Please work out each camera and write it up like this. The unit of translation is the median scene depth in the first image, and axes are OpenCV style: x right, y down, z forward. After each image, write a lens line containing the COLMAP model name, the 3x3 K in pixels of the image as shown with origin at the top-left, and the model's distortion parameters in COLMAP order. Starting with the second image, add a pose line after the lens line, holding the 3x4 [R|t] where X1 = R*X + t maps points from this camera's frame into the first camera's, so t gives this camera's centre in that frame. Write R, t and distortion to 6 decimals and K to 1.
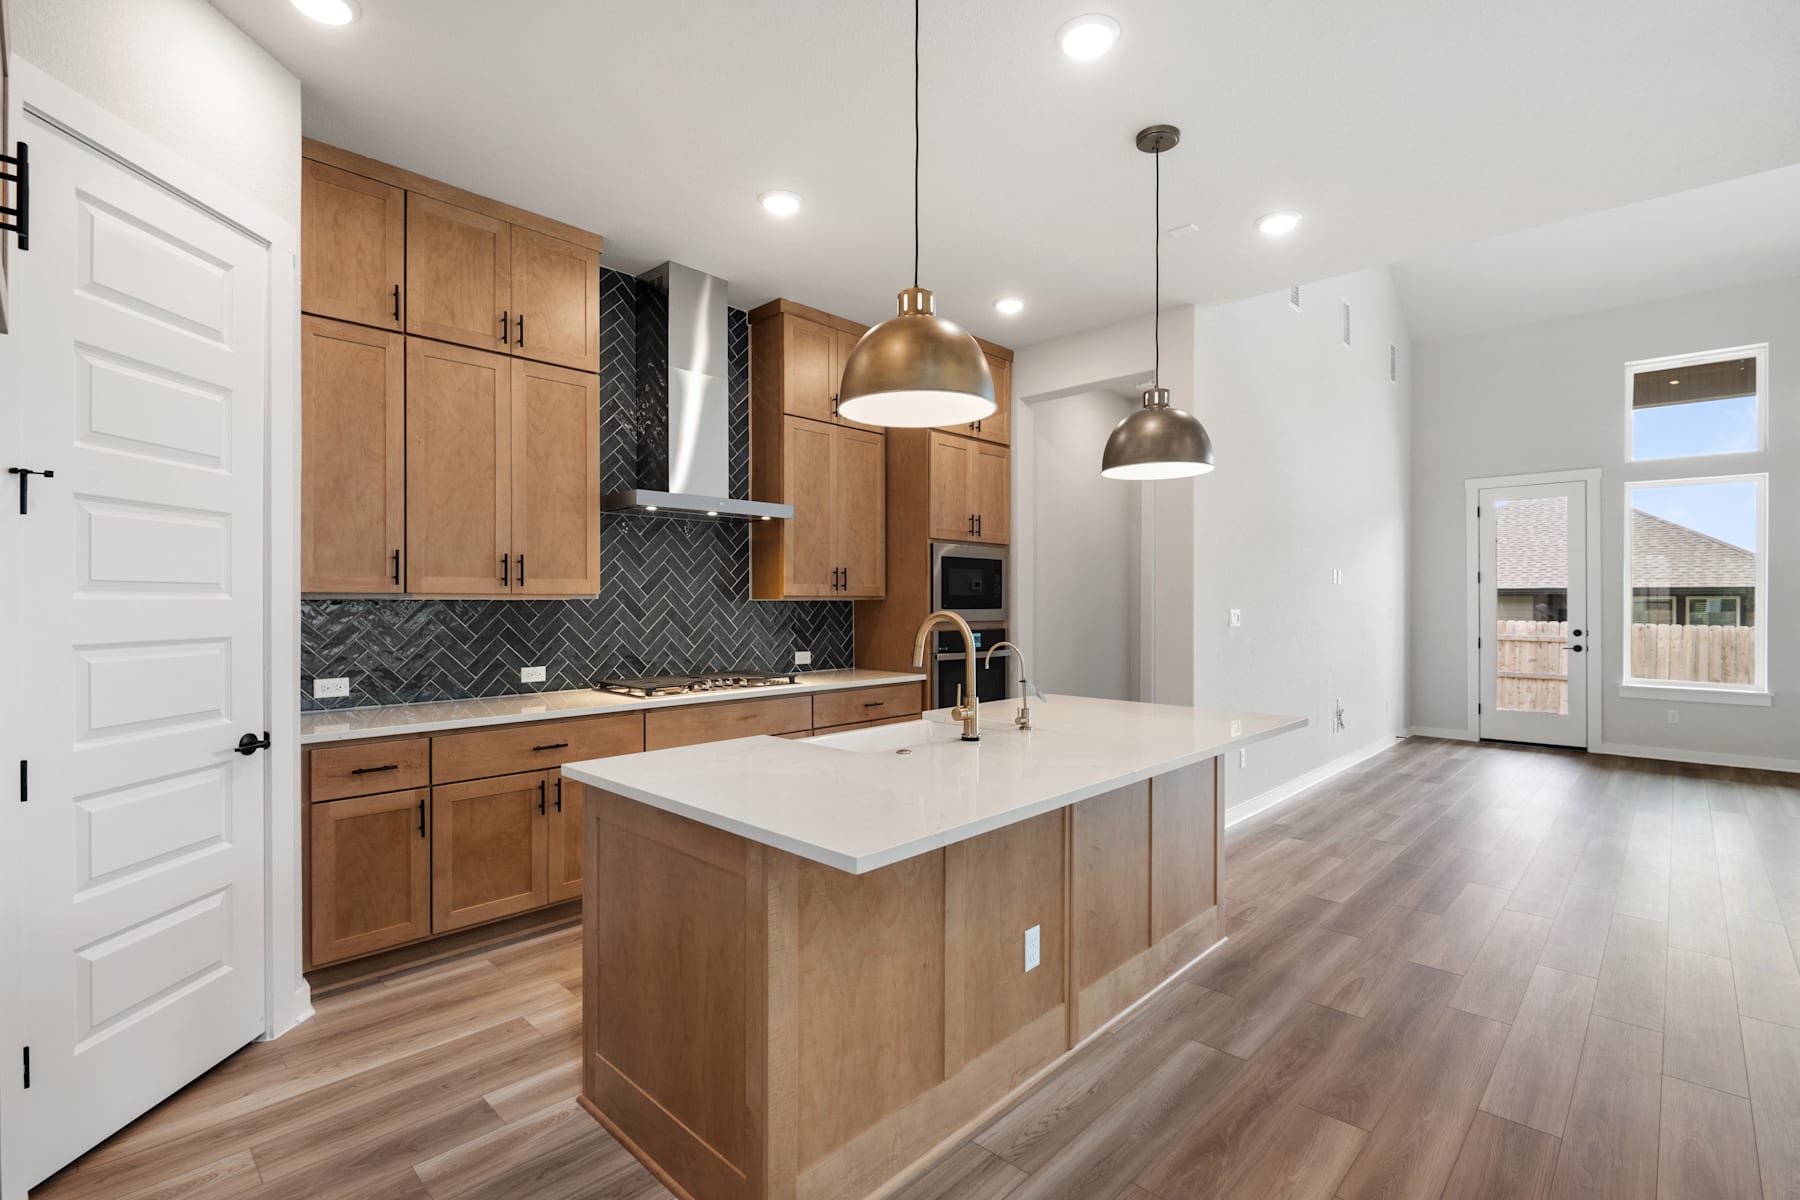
lens RADIAL K [[821.8, 0, 896.9], [0, 821.8, 602.9], [0, 0, 1]] dist [0.003657, -0.006572]
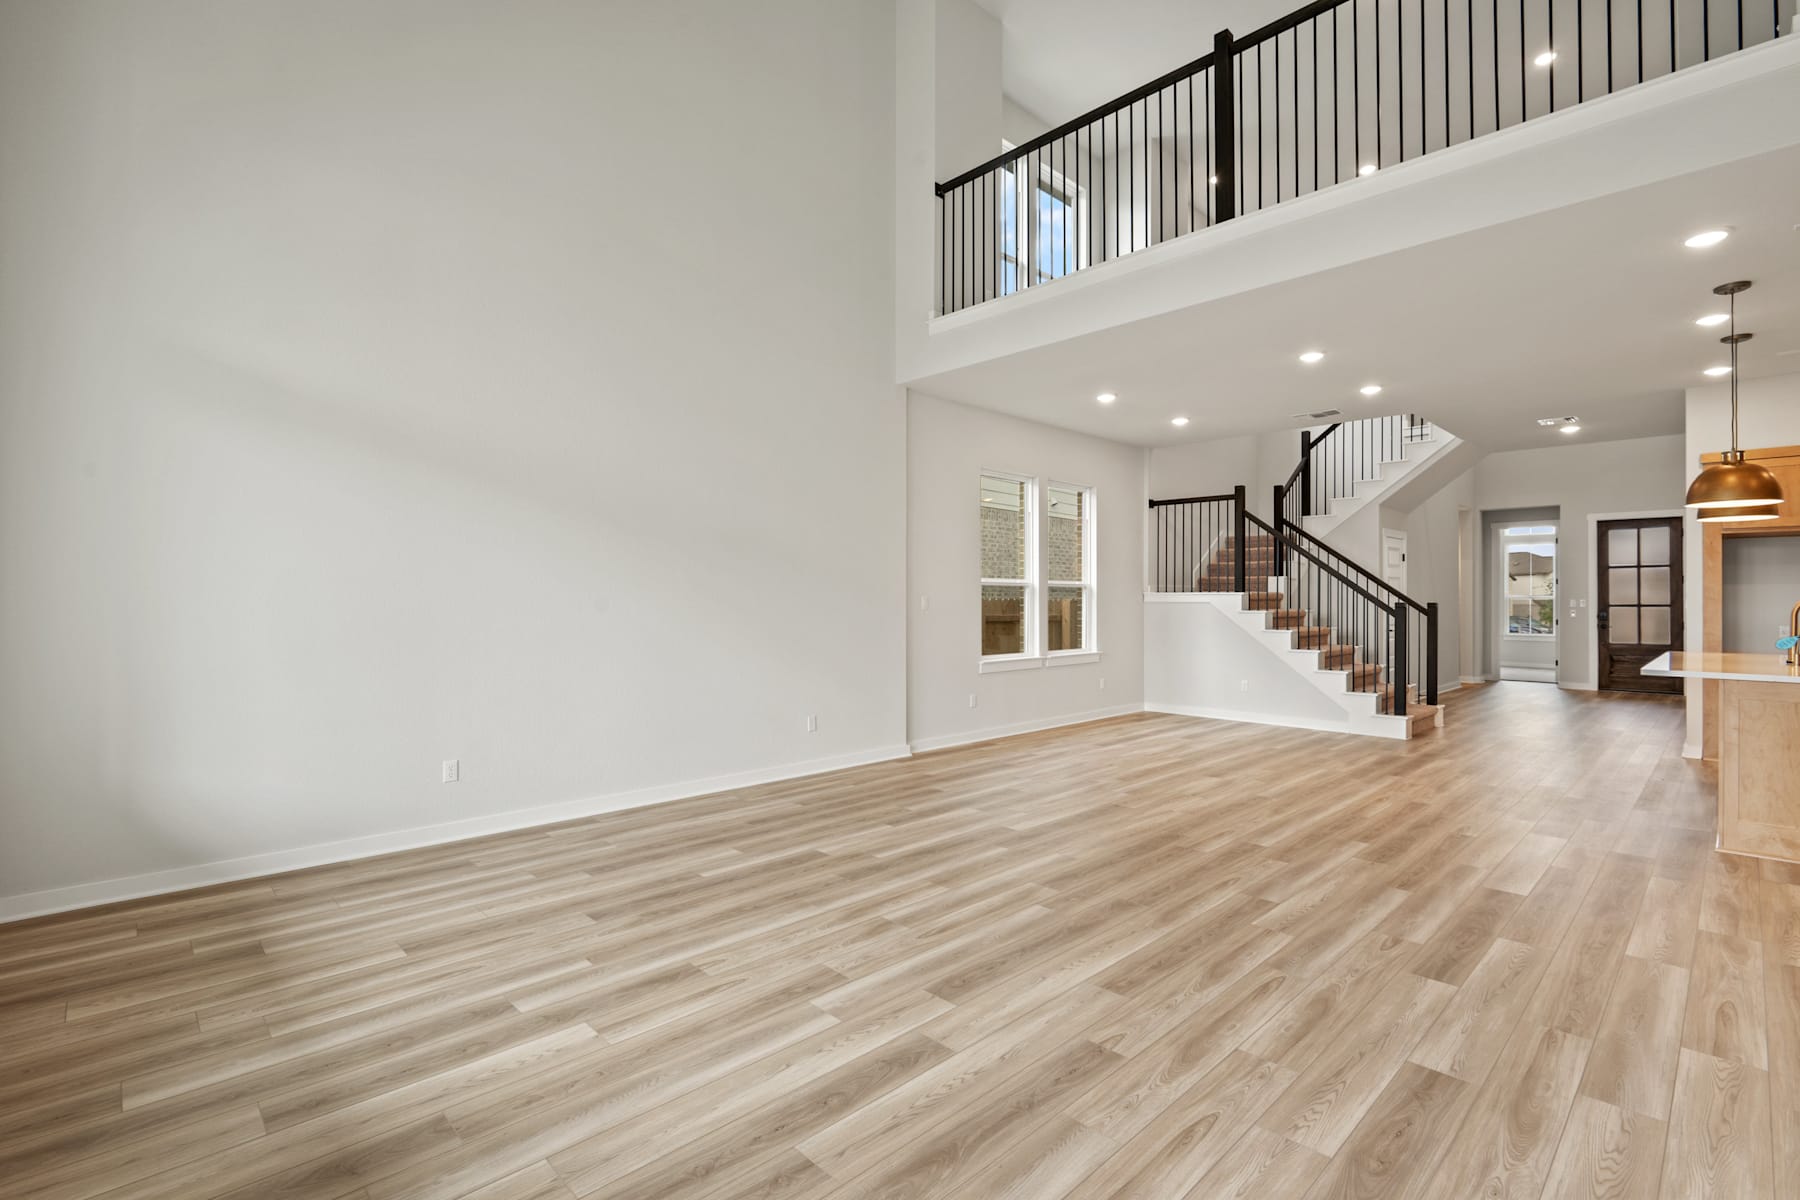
lens RADIAL K [[821.8, 0, 896.6], [0, 821.8, 598.0], [0, 0, 1]] dist [0.003657, -0.006572]
pose [[-0.999266, -0.003572, 0.038141, 1.558229], [-0.003490, 0.999991, 0.002225, 0.012866], [-0.038148, 0.002090, -0.999270, 2.211838]]
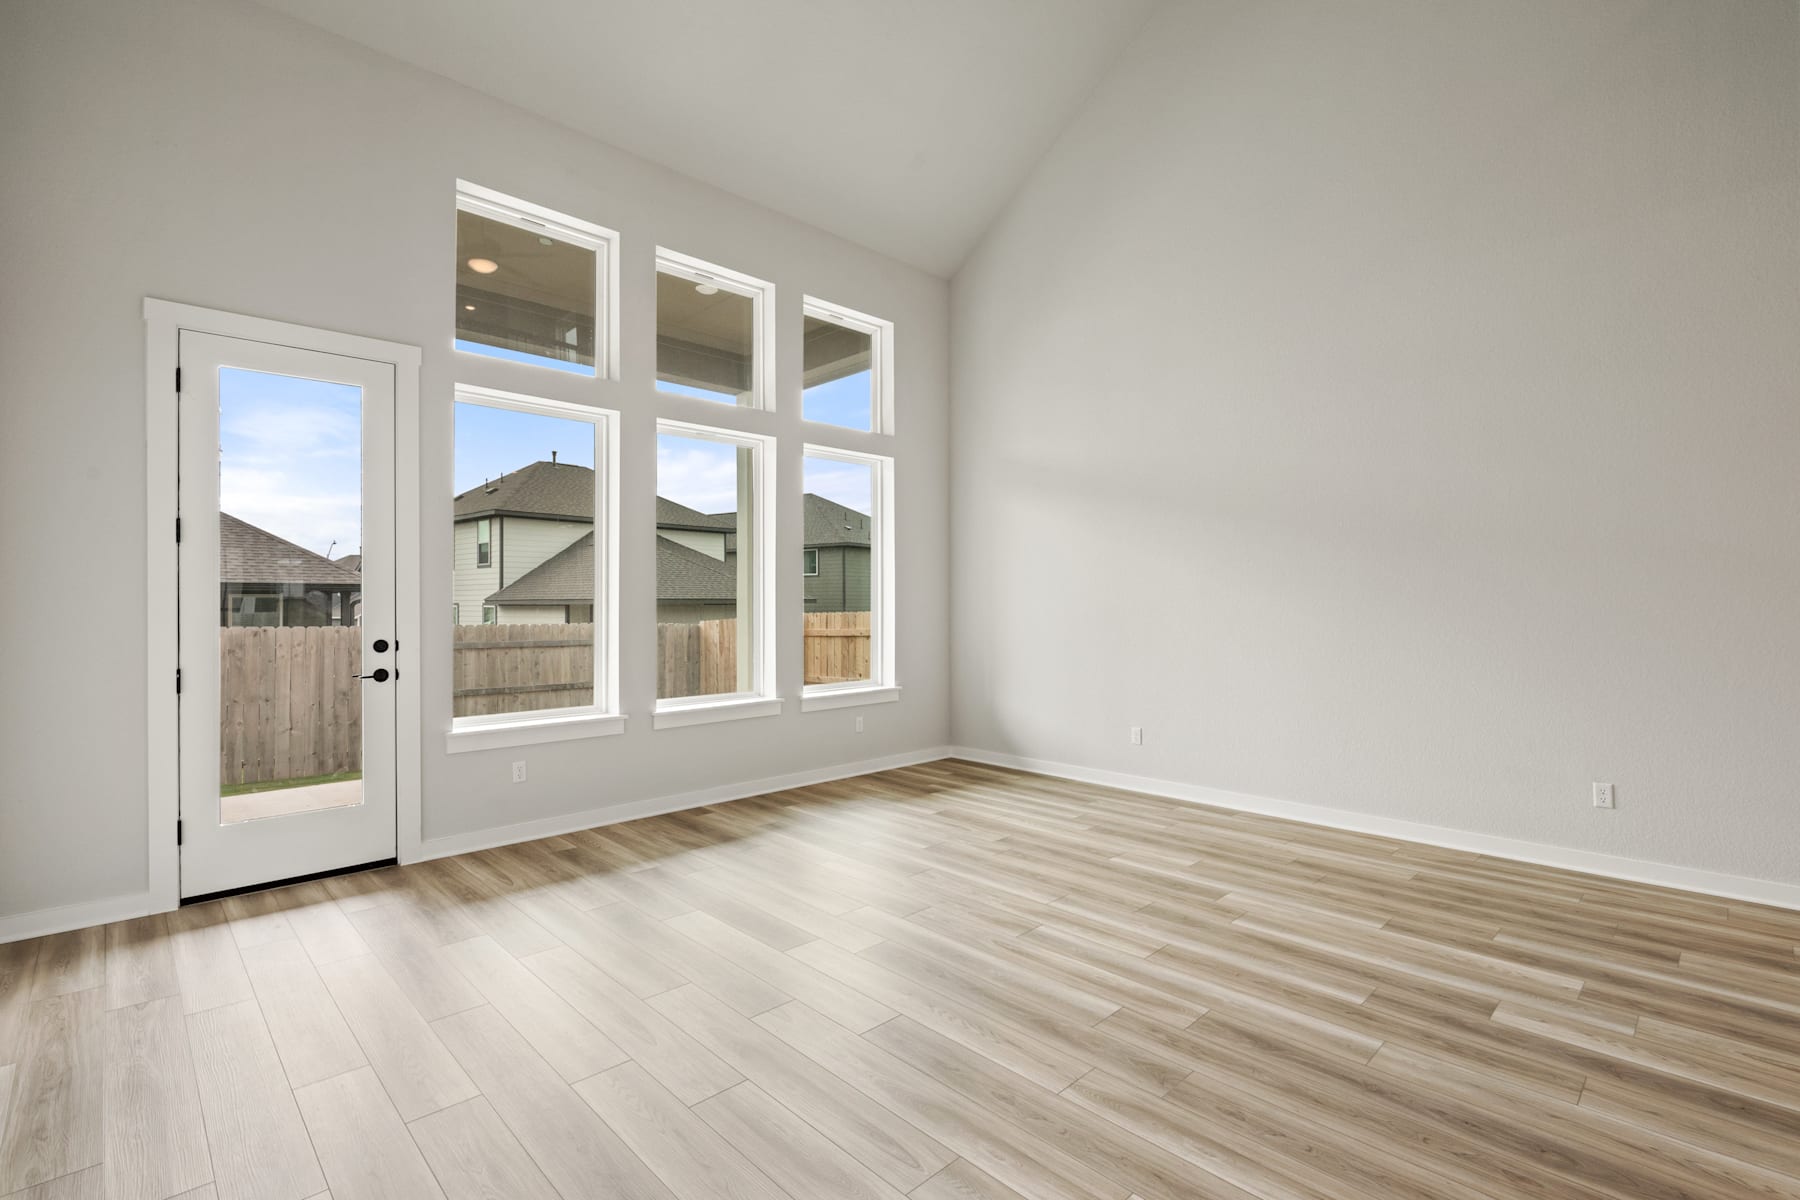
lens RADIAL K [[821.8, 0, 890.6], [0, 821.8, 597.4], [0, 0, 1]] dist [0.003657, -0.006572]
pose [[0.046357, 0.004576, 0.998914, 0.661380], [0.006084, 0.999970, -0.004863, 0.020026], [-0.998906, 0.006303, 0.046328, 1.369052]]
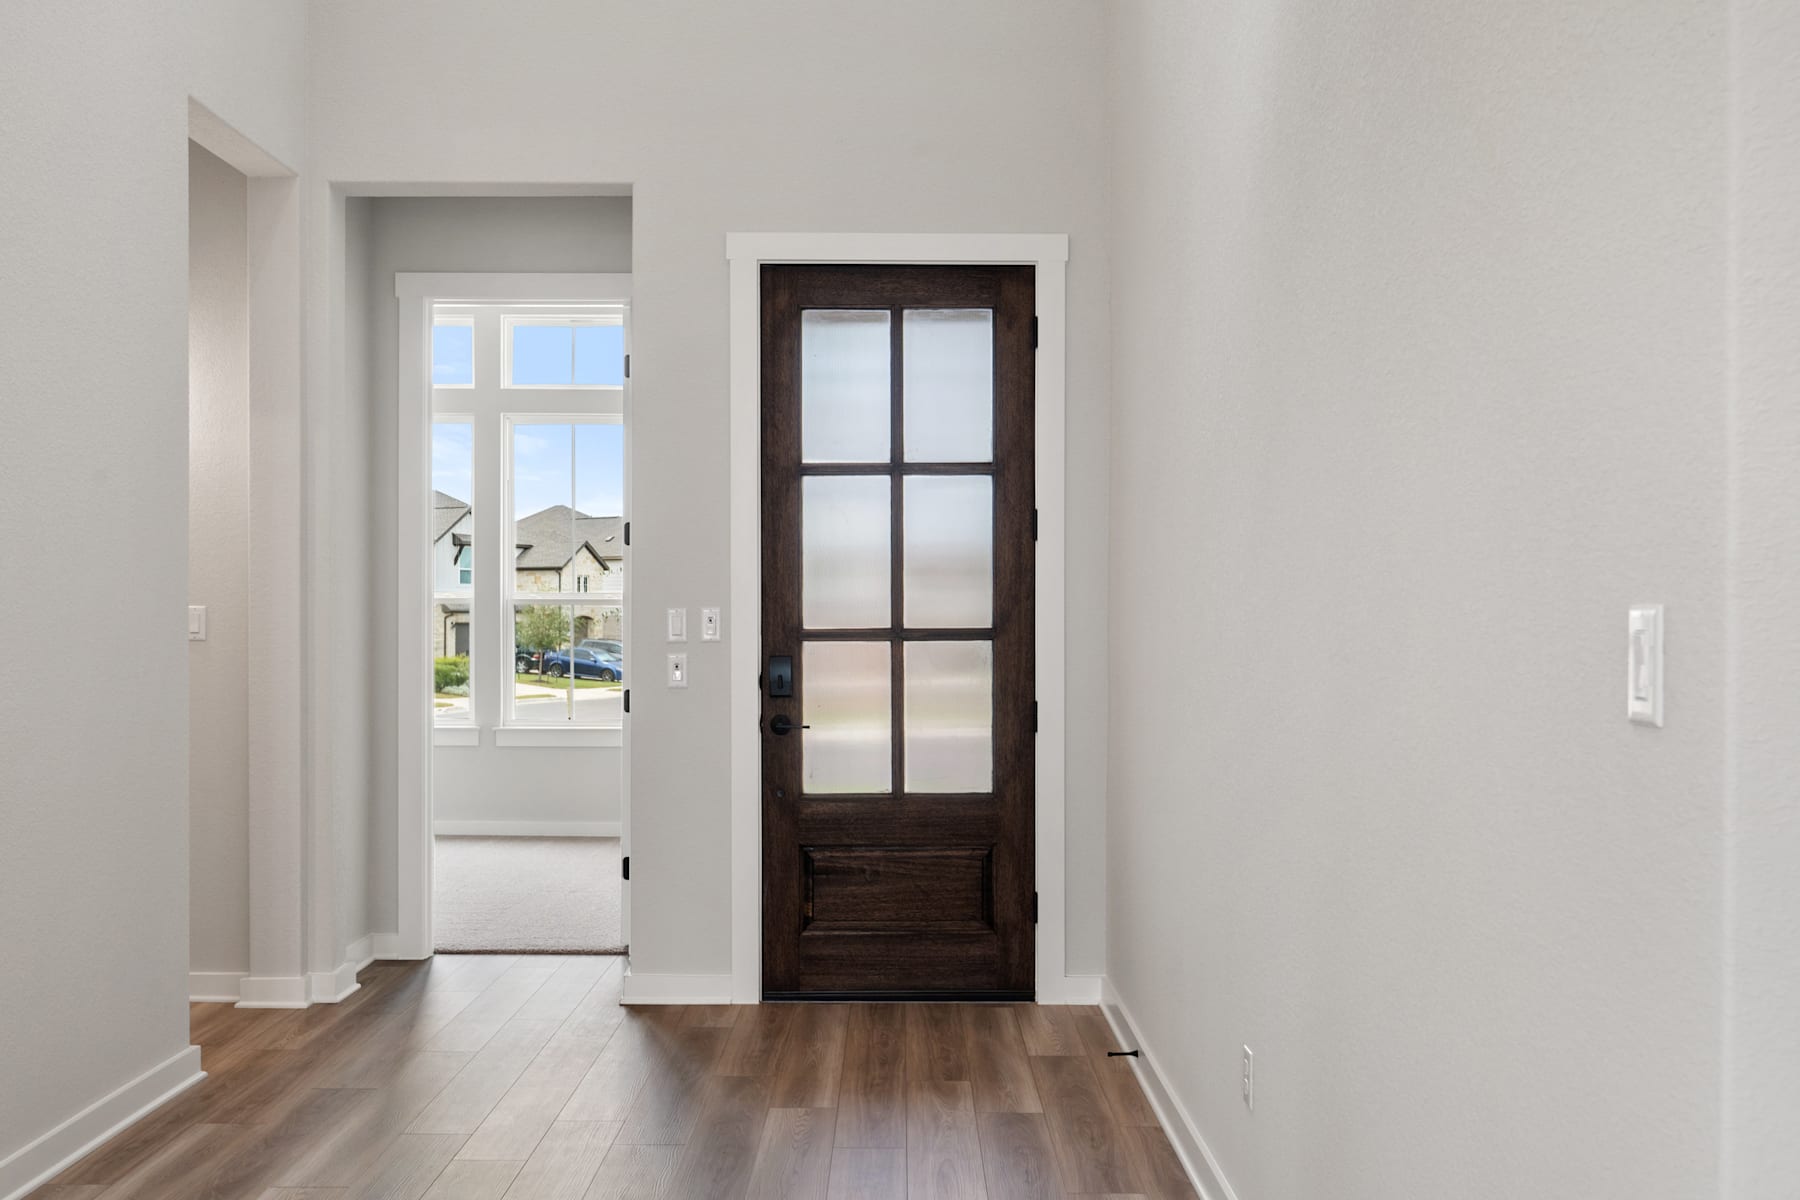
lens RADIAL K [[821.8, 0, 894.6], [0, 821.8, 603.8], [0, 0, 1]] dist [0.003657, -0.006572]
pose [[-0.708741, -0.004819, -0.705452, -0.651877], [-0.004909, 0.999986, -0.001900, 0.012784], [0.705451, 0.002116, -0.708755, -0.530875]]
